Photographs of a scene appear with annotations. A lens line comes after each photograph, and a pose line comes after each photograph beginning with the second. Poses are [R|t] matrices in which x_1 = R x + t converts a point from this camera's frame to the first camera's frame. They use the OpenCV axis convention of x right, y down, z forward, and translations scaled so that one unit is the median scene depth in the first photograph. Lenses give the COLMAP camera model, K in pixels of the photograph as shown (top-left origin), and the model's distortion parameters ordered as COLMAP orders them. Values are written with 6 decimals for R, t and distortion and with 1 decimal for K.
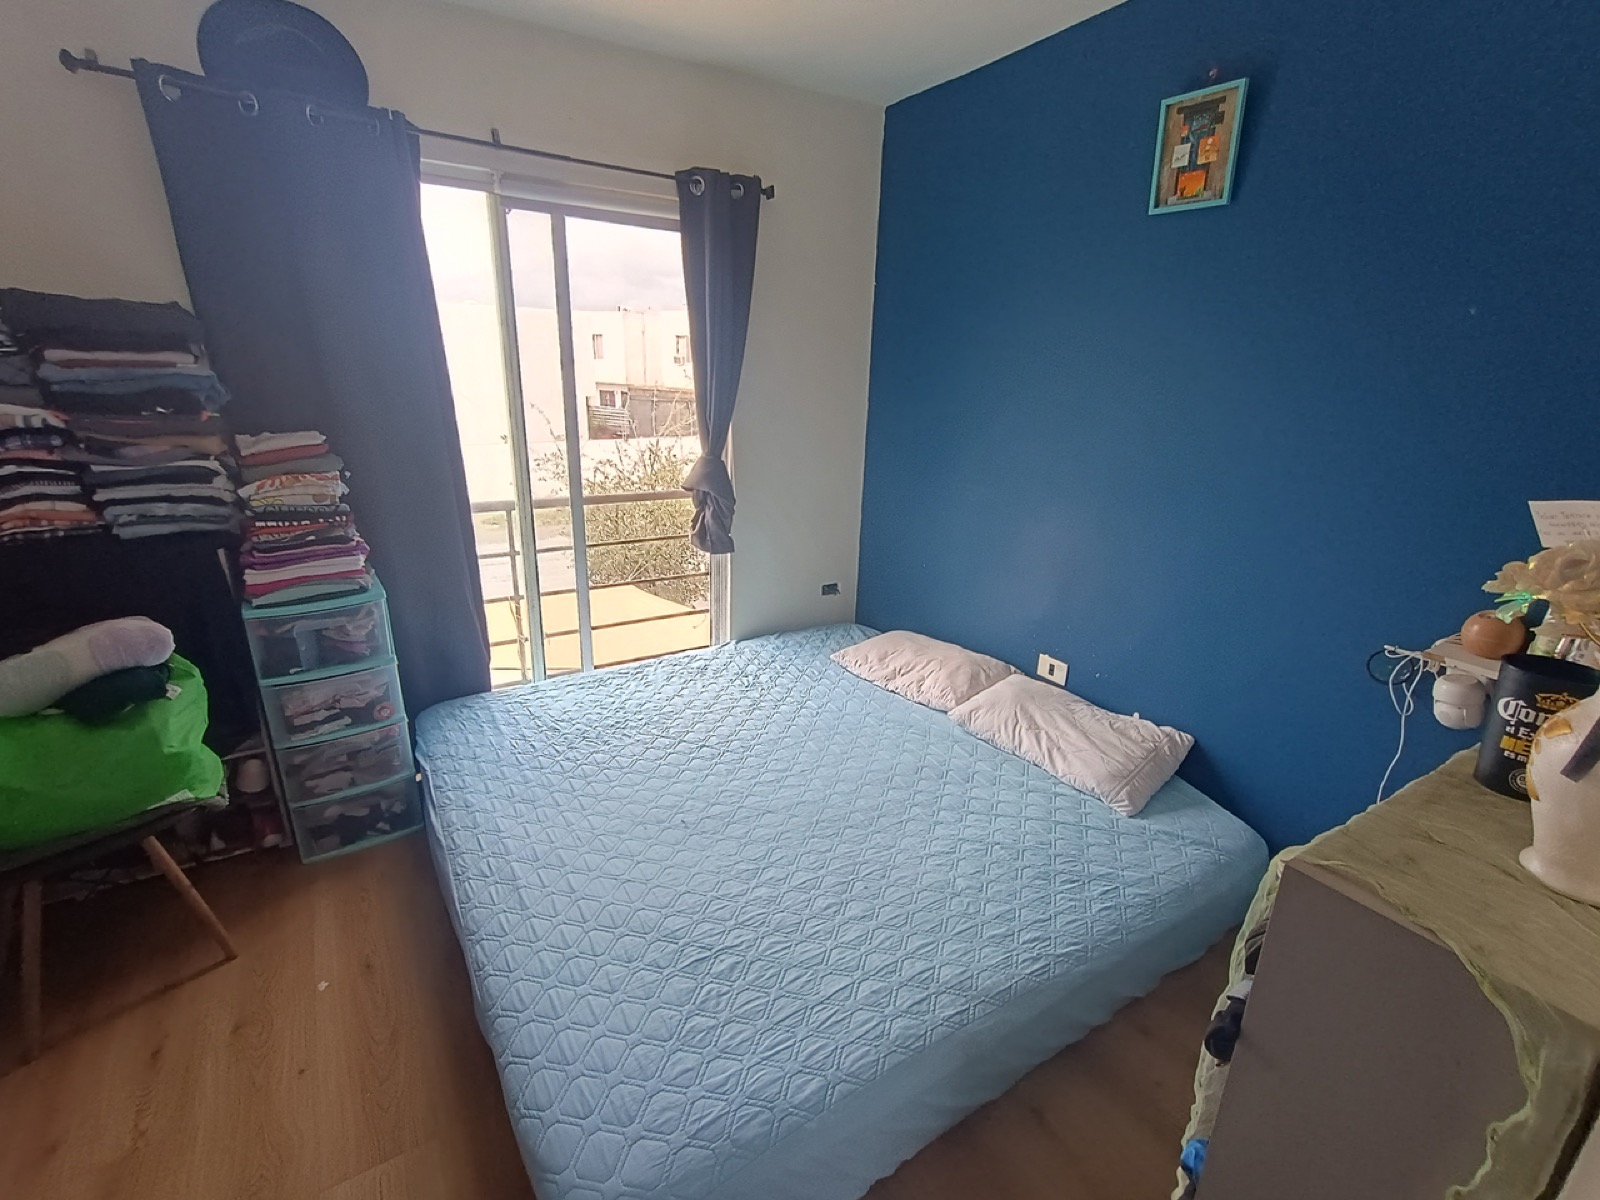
lens RADIAL K [[730.6, 0, 801.1], [0, 730.6, 606.8], [0, 0, 1]] dist [-0.001336, 0.006573]
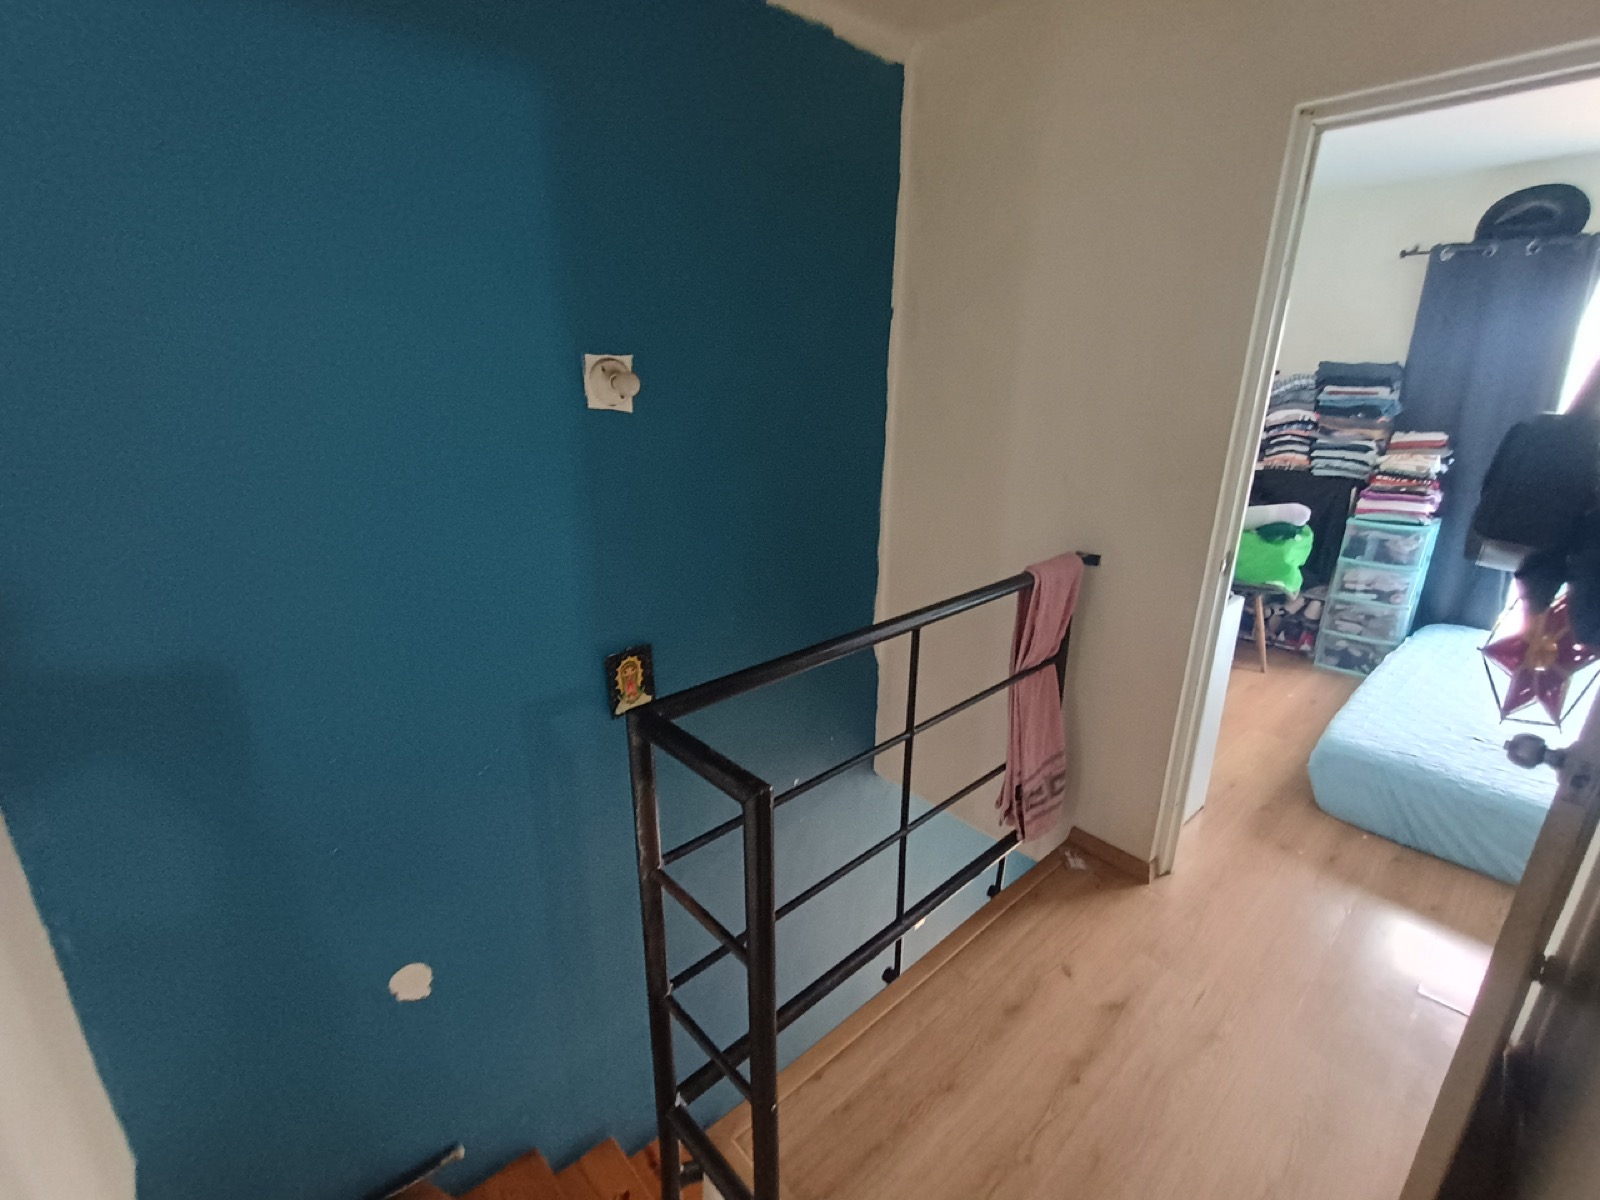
lens RADIAL K [[719.4, 0, 795.1], [0, 719.4, 594.1], [0, 0, 1]] dist [0.002273, 0.000346]
pose [[0.153869, 0.272340, -0.949818, 0.856499], [-0.324083, 0.922000, 0.211863, 0.254637], [0.933432, 0.275221, 0.230128, -0.732604]]
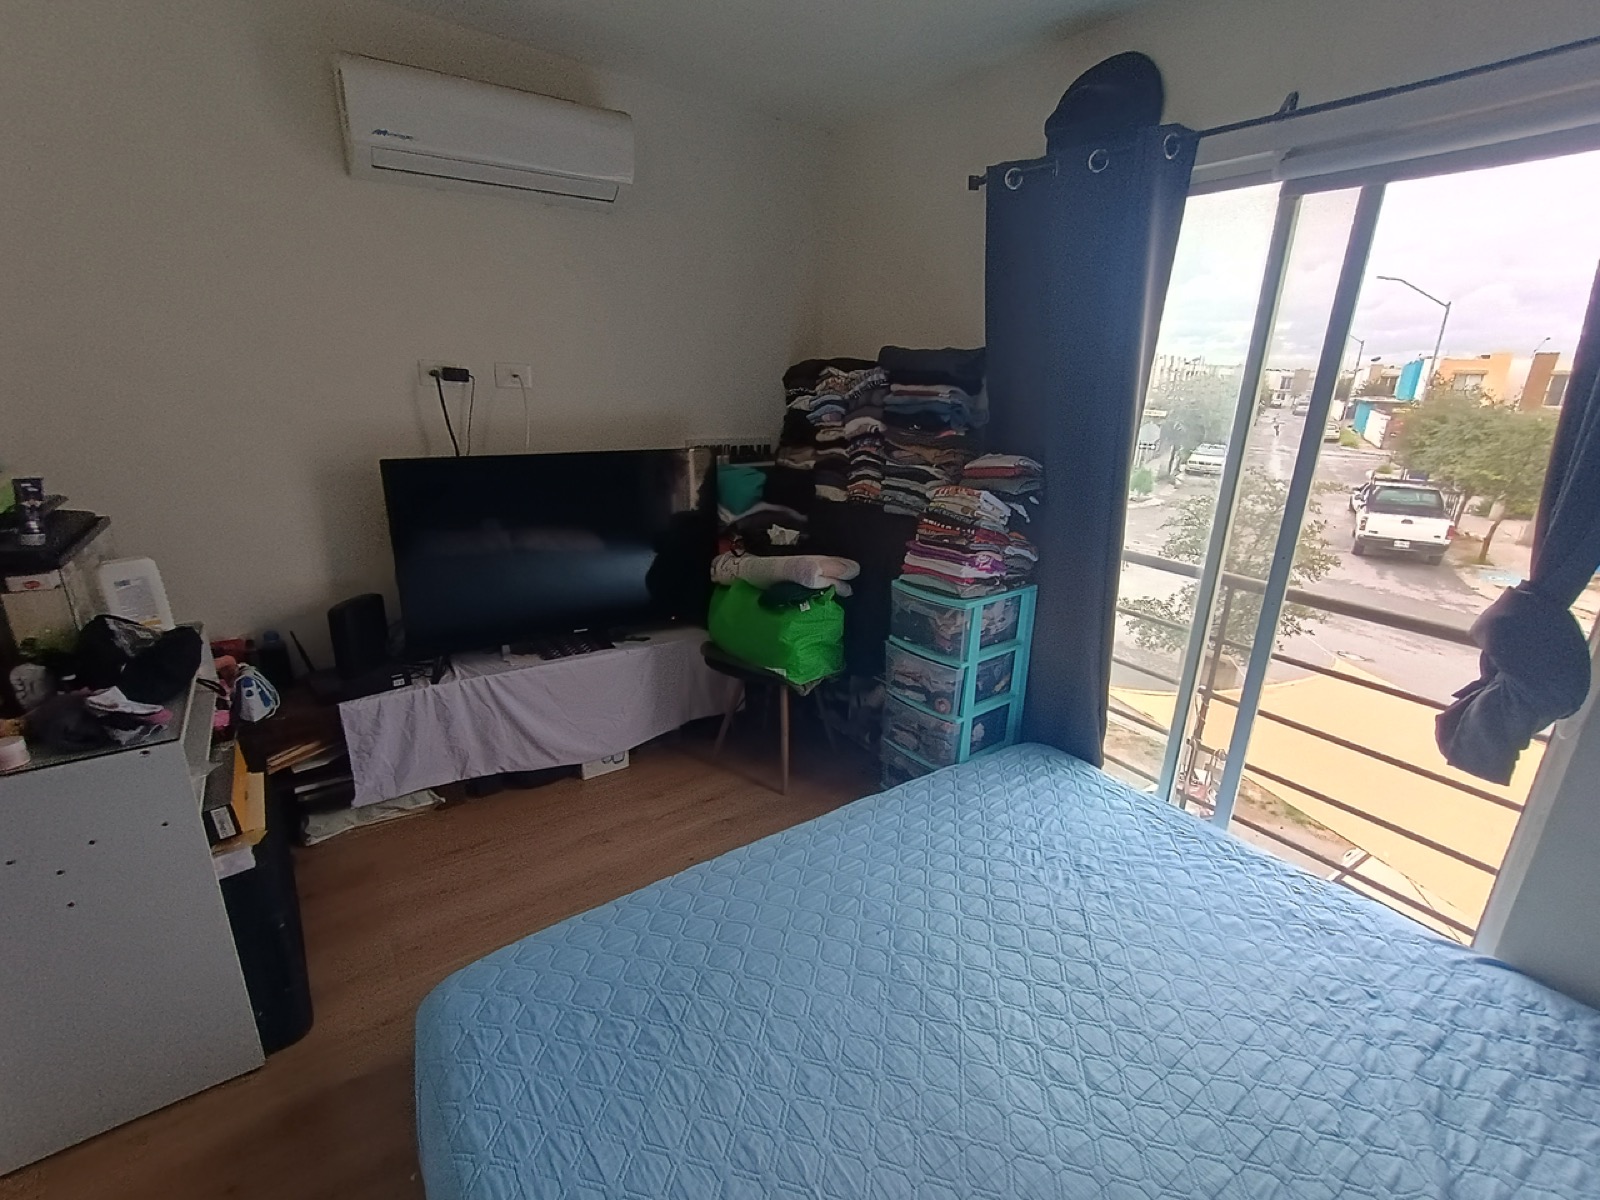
lens RADIAL K [[730.6, 0, 801.1], [0, 730.6, 606.8], [0, 0, 1]] dist [-0.001336, 0.006573]
pose [[0.054598, 0.281239, -0.958083, 0.475717], [-0.345563, 0.905544, 0.246123, -0.210343], [0.936806, 0.317641, 0.146627, 0.659232]]
